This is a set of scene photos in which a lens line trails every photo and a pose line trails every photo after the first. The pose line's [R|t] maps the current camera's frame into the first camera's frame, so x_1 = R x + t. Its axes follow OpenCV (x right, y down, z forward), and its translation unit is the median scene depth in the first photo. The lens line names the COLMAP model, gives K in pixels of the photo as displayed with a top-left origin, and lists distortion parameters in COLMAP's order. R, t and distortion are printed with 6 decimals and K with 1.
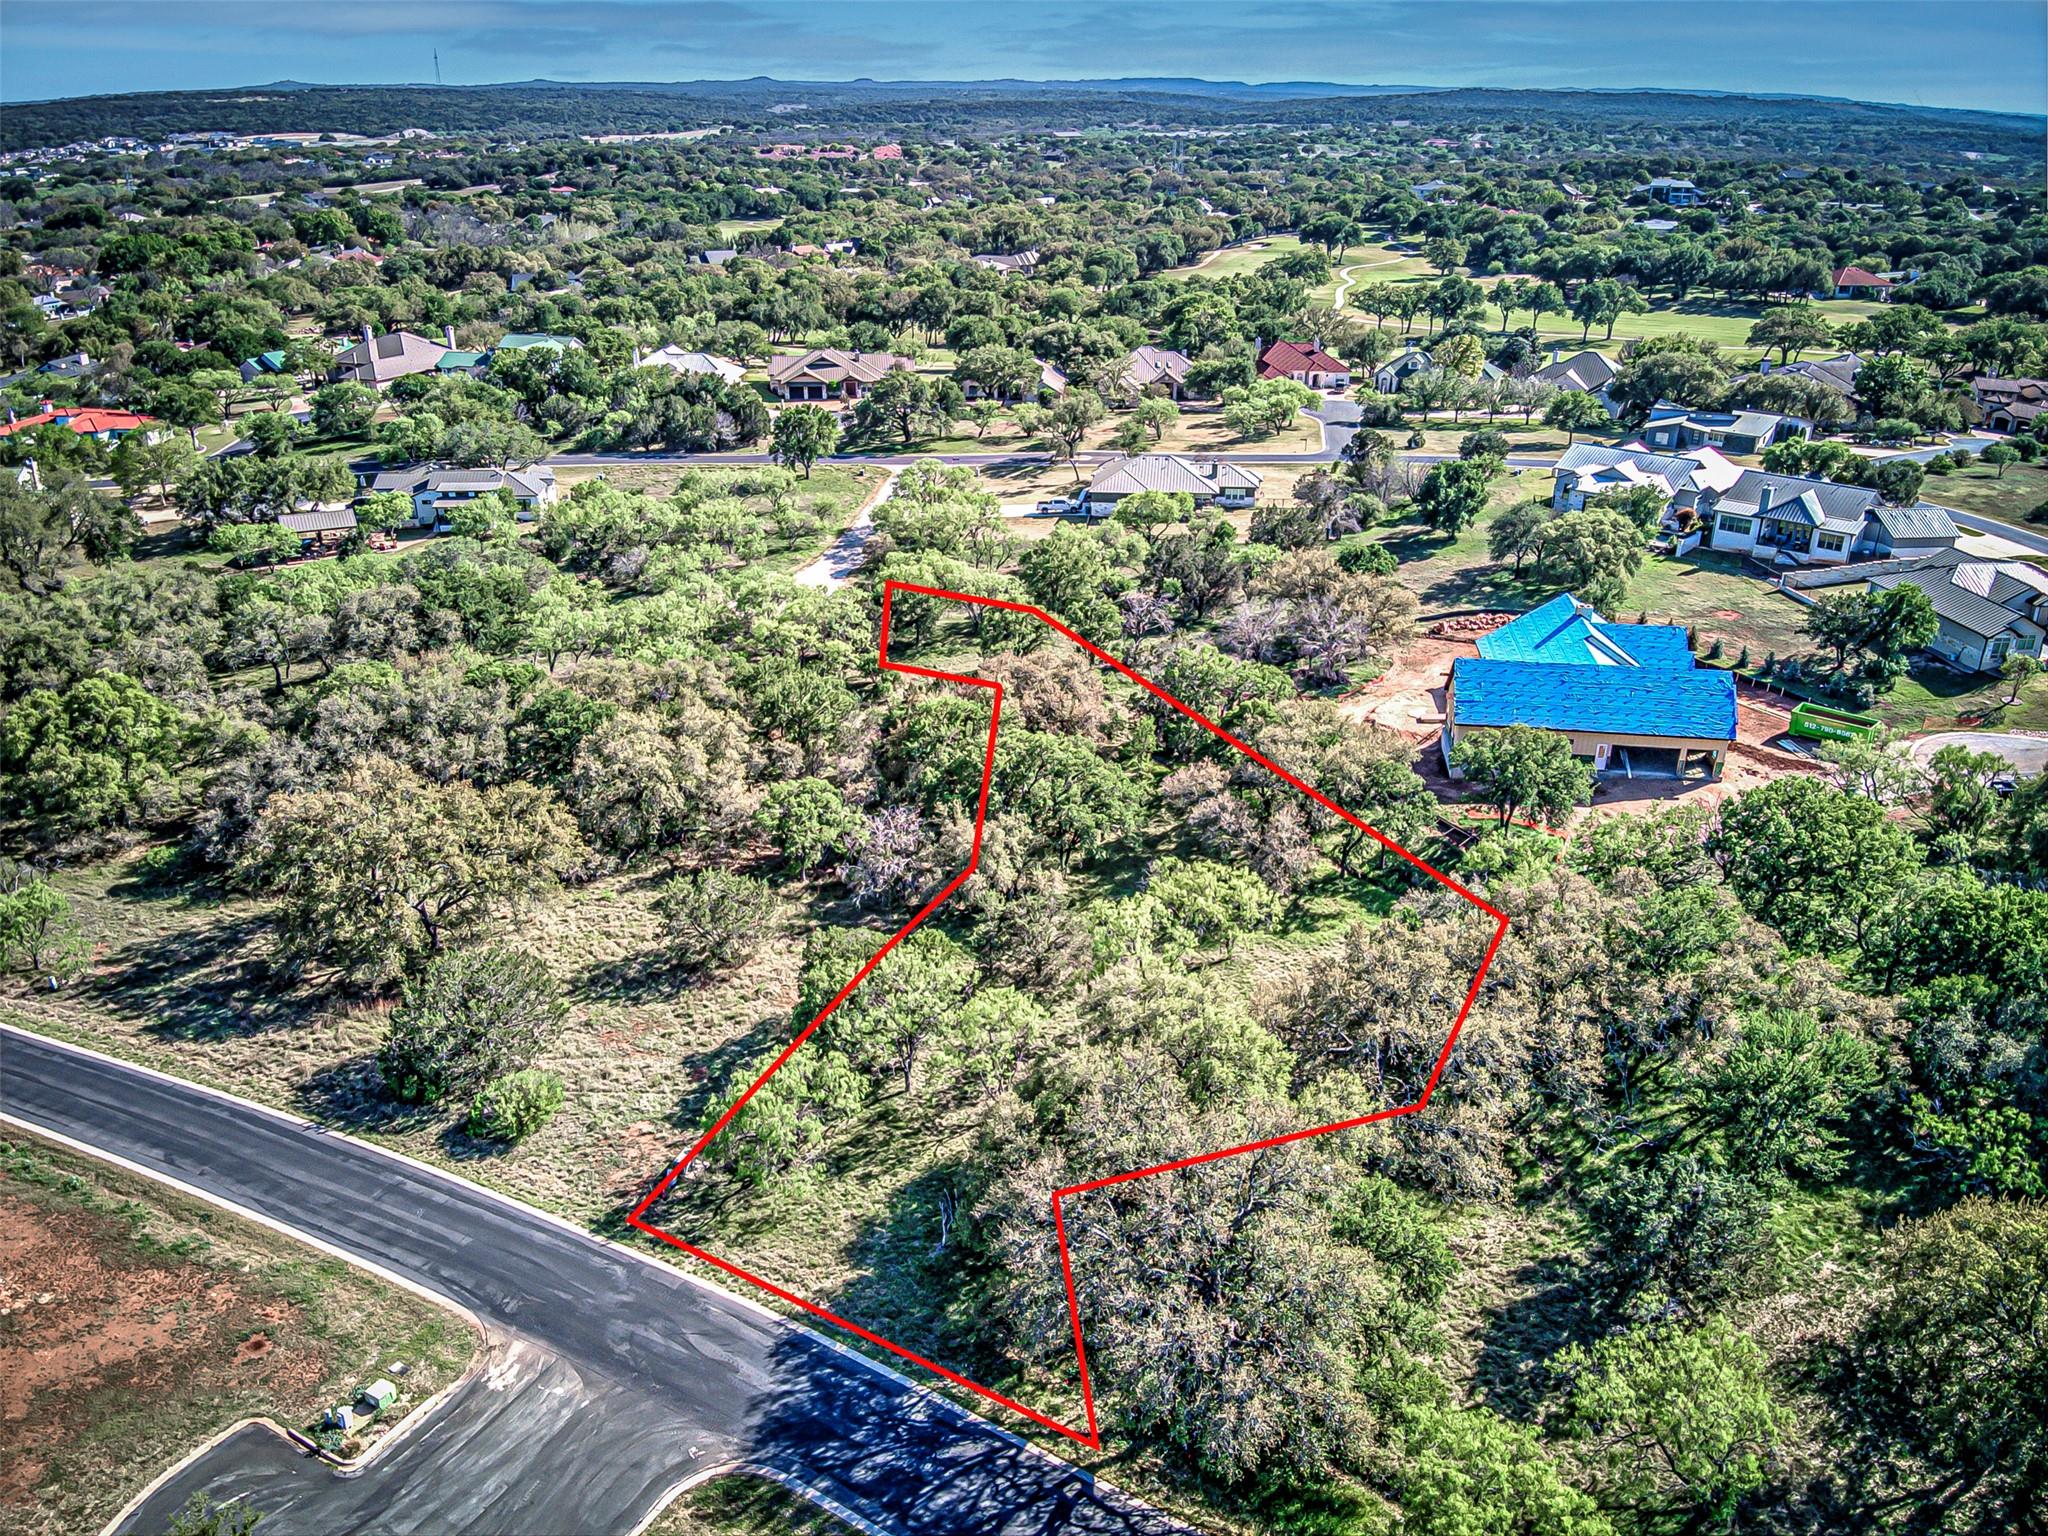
lens RADIAL K [[1477.8, 0, 1026.0], [0, 1477.8, 790.2], [0, 0, 1]] dist [0.101471, -0.193956]
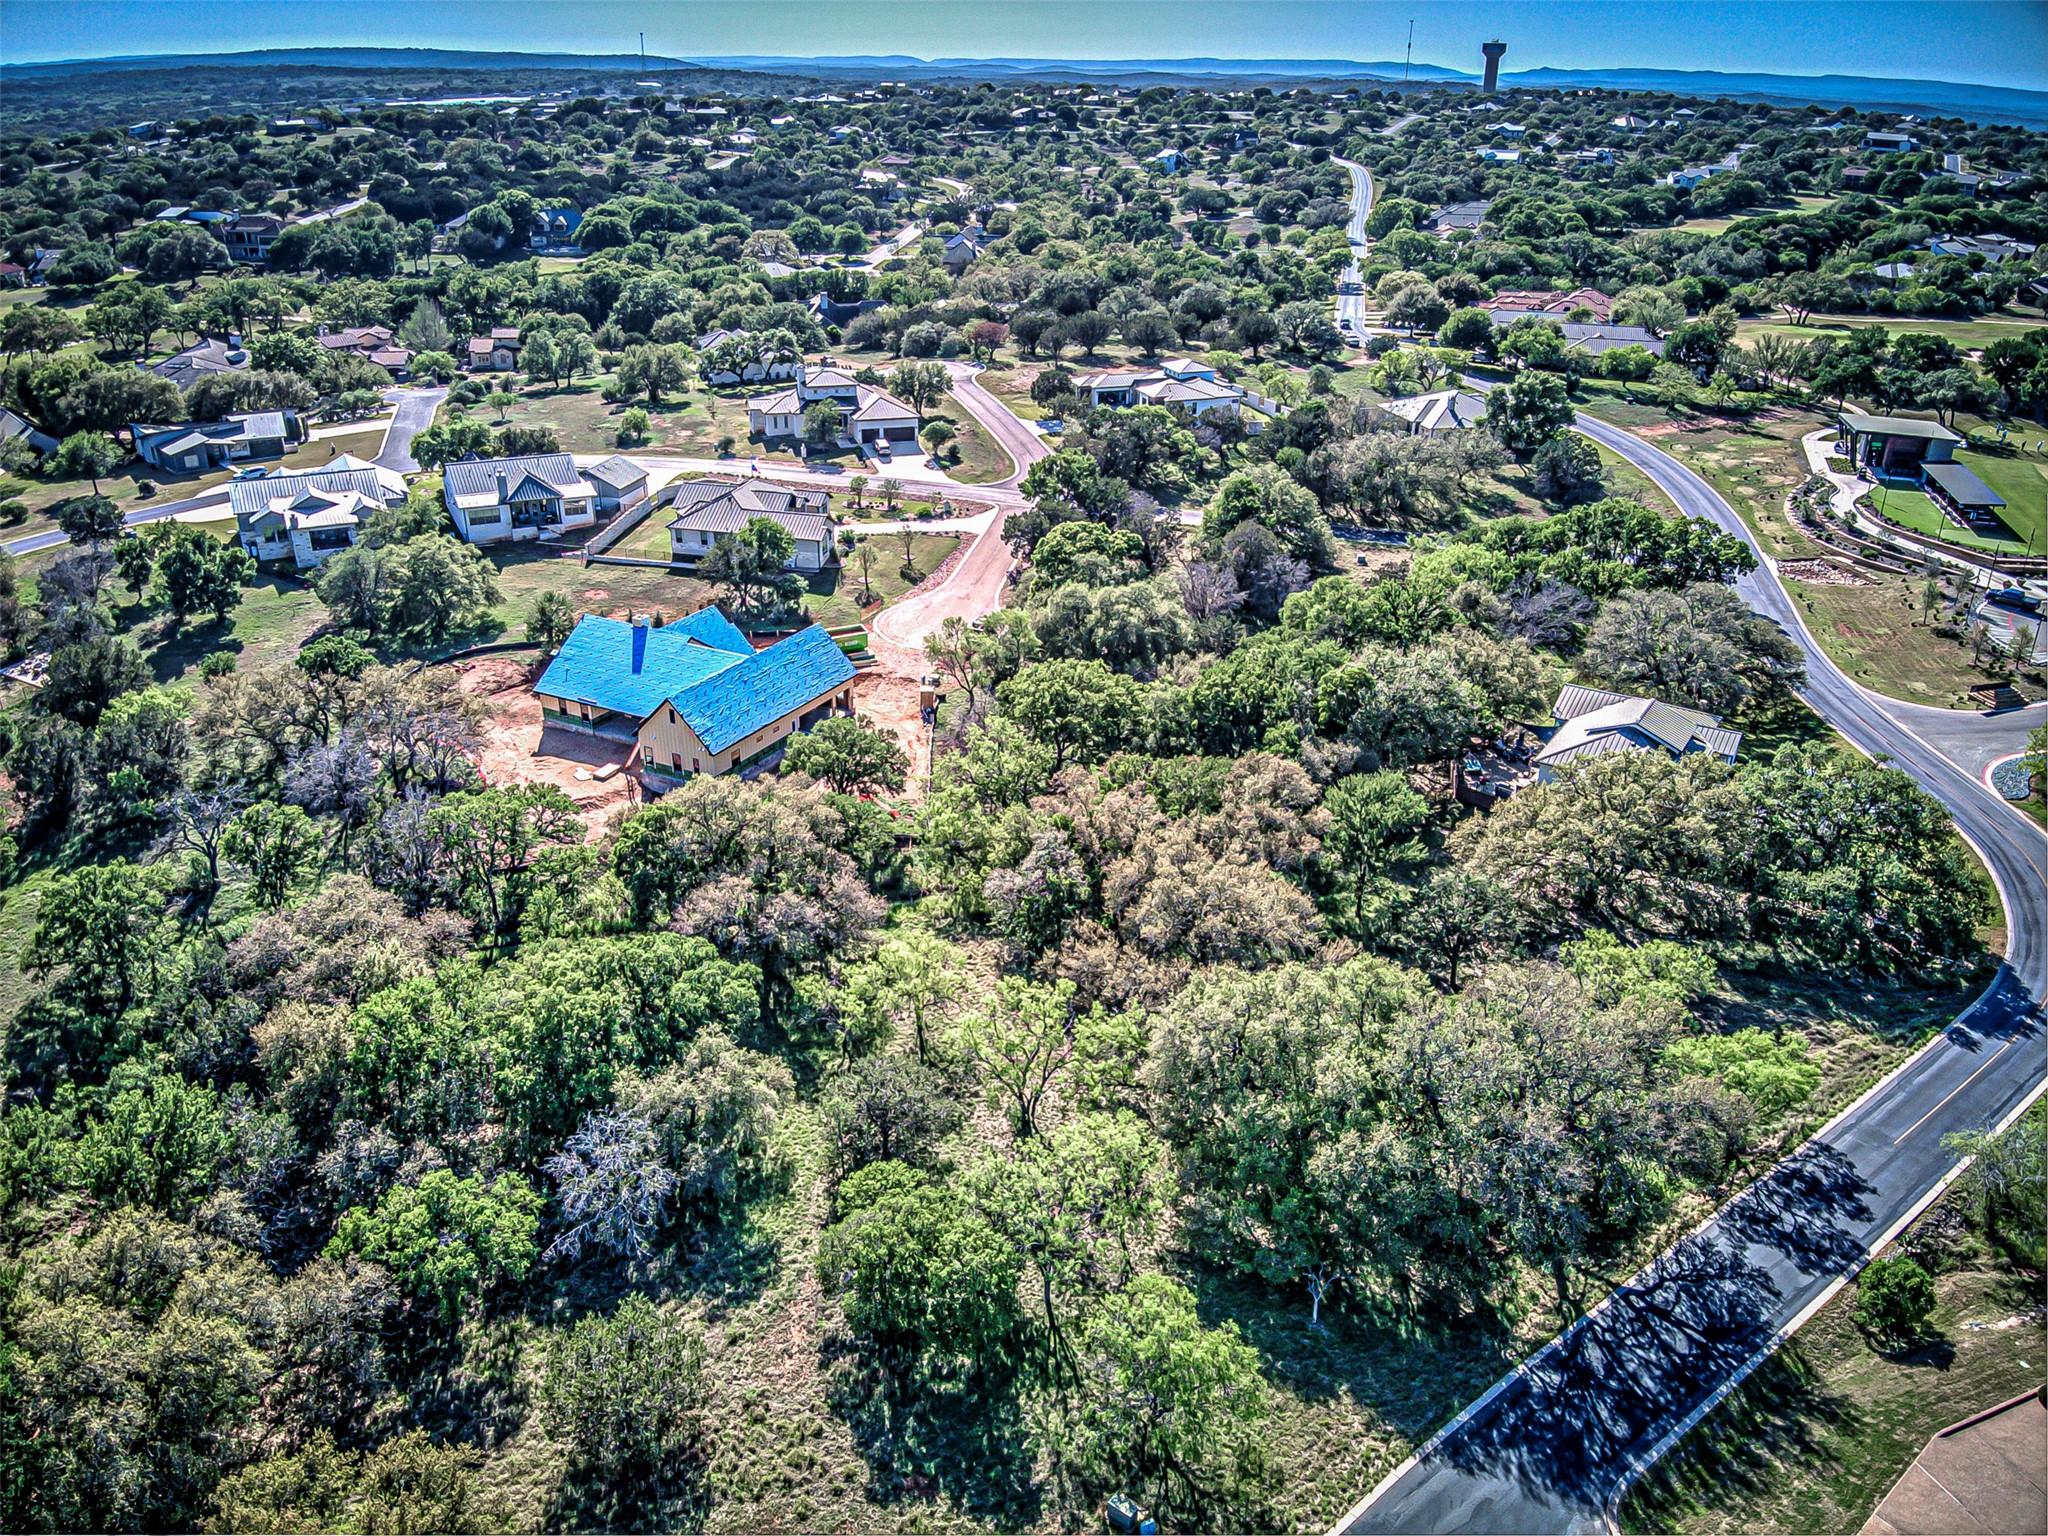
lens RADIAL K [[1492.2, 0, 1024.0], [0, 1492.2, 768.0], [0, 0, 1]] dist [0.095622, -0.186094]
pose [[0.331501, -0.399622, 0.854640, -0.796169], [0.385955, 0.884037, 0.263662, -0.349738], [-0.860898, 0.242448, 0.447296, 0.588751]]
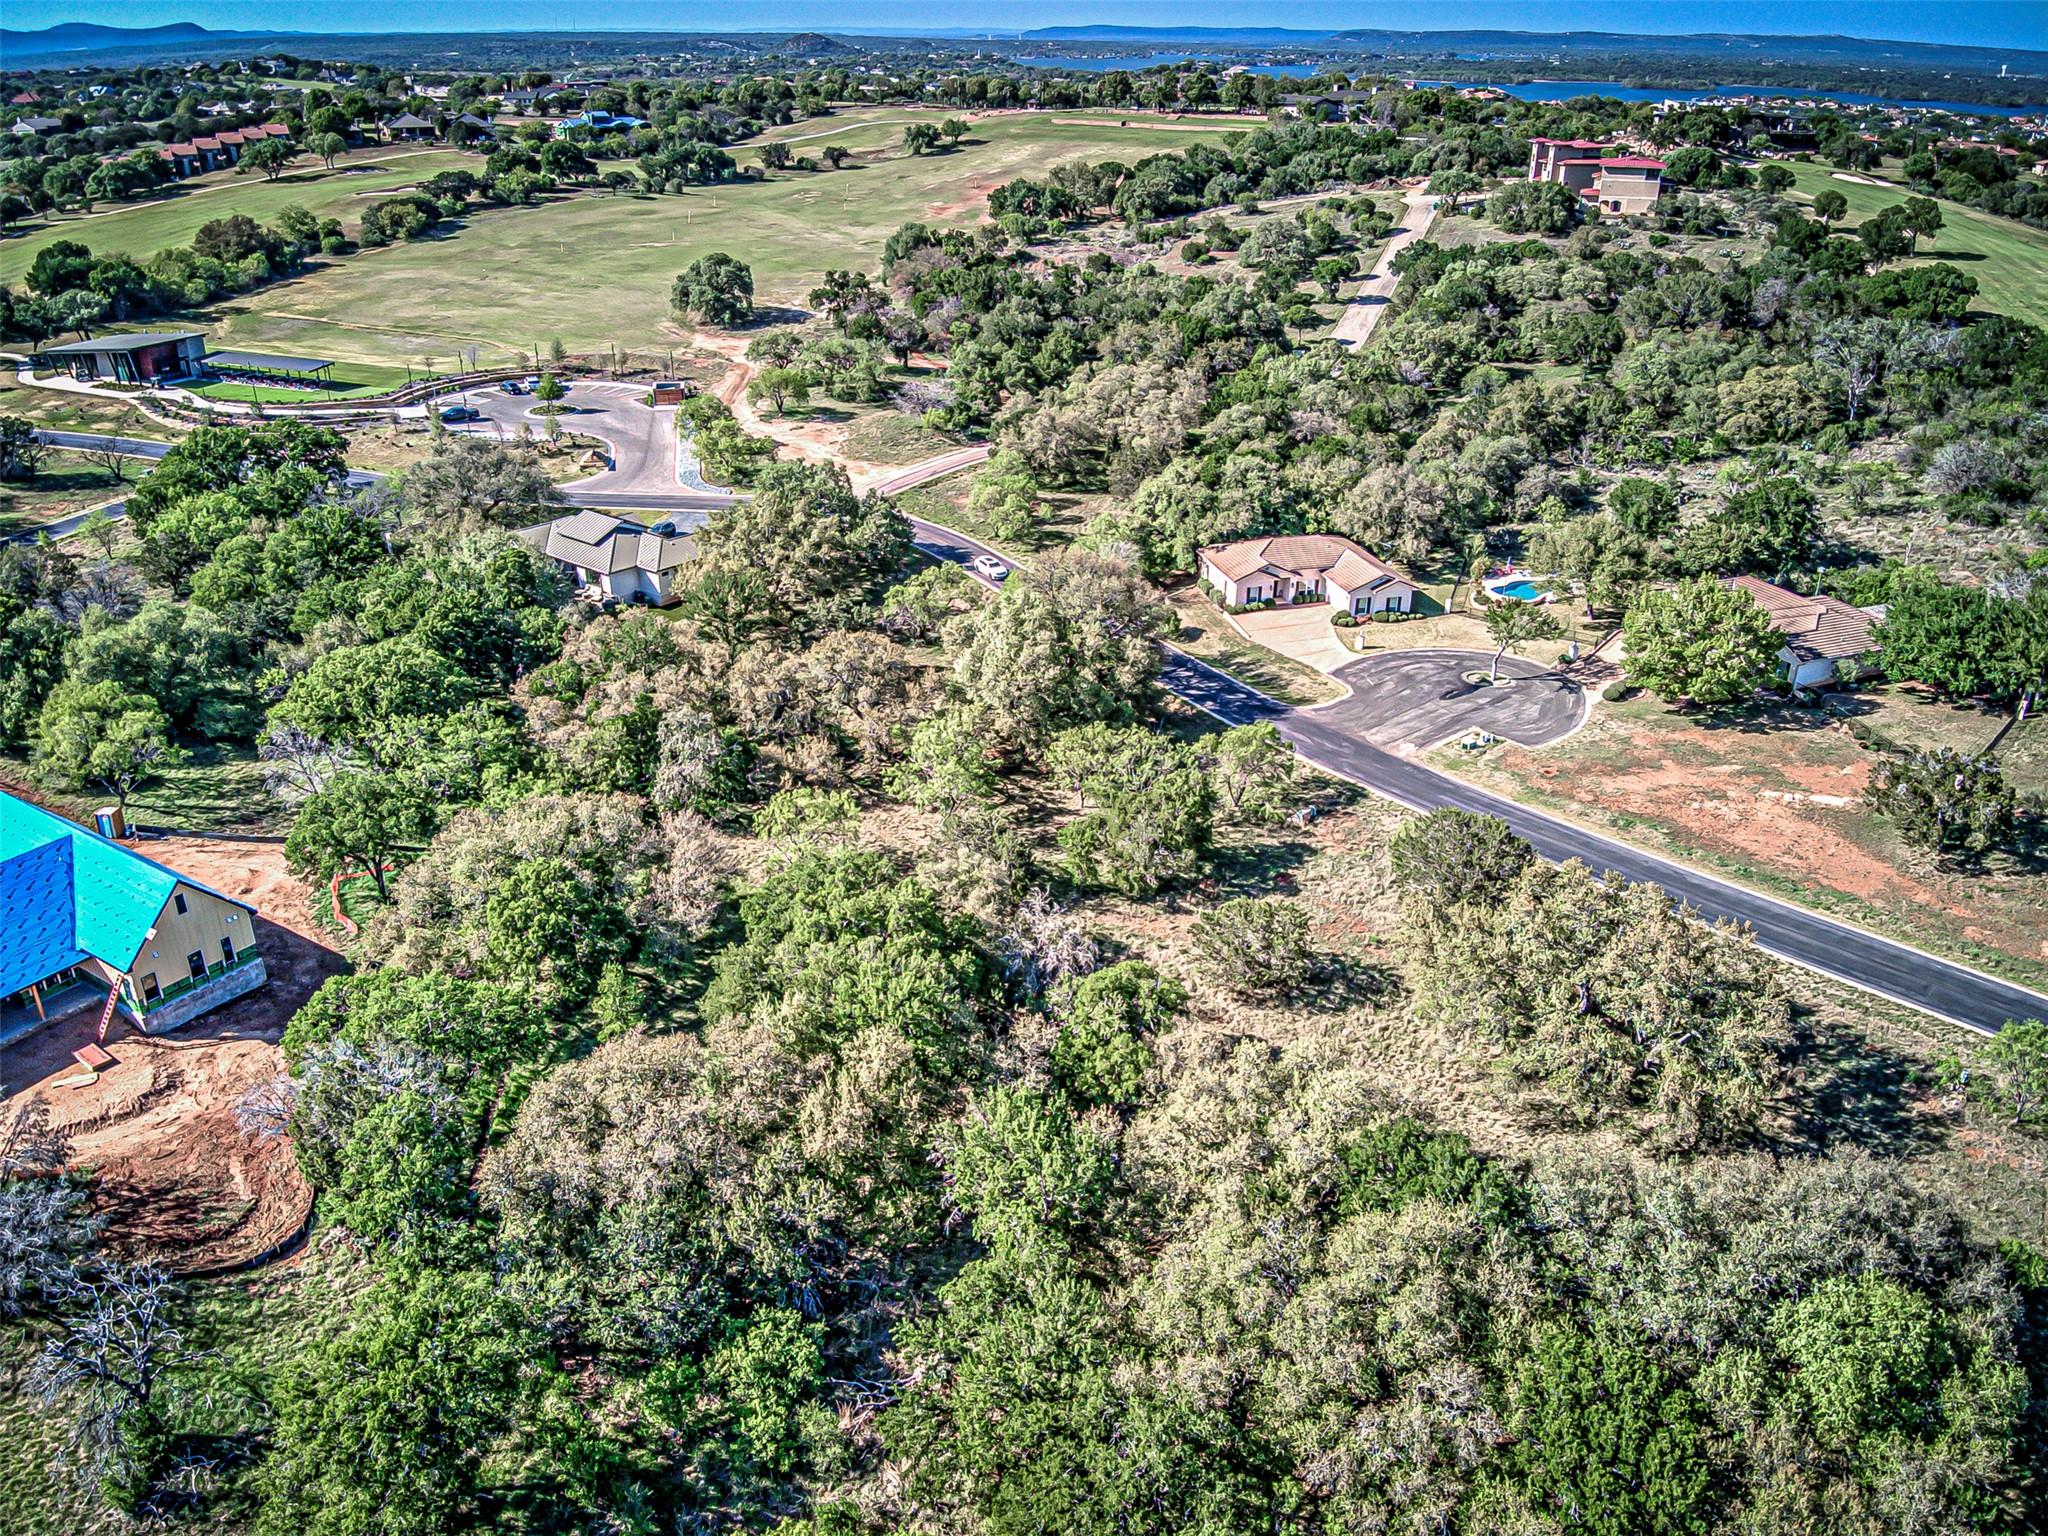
lens RADIAL K [[1500.1, 0, 1013.9], [0, 1500.1, 811.9], [0, 0, 1]] dist [0.080121, -0.154323]
pose [[-0.906680, -0.205221, 0.368532, -0.528100], [0.163917, 0.633595, 0.756101, -0.941446], [-0.388668, 0.745950, -0.540829, 1.938127]]
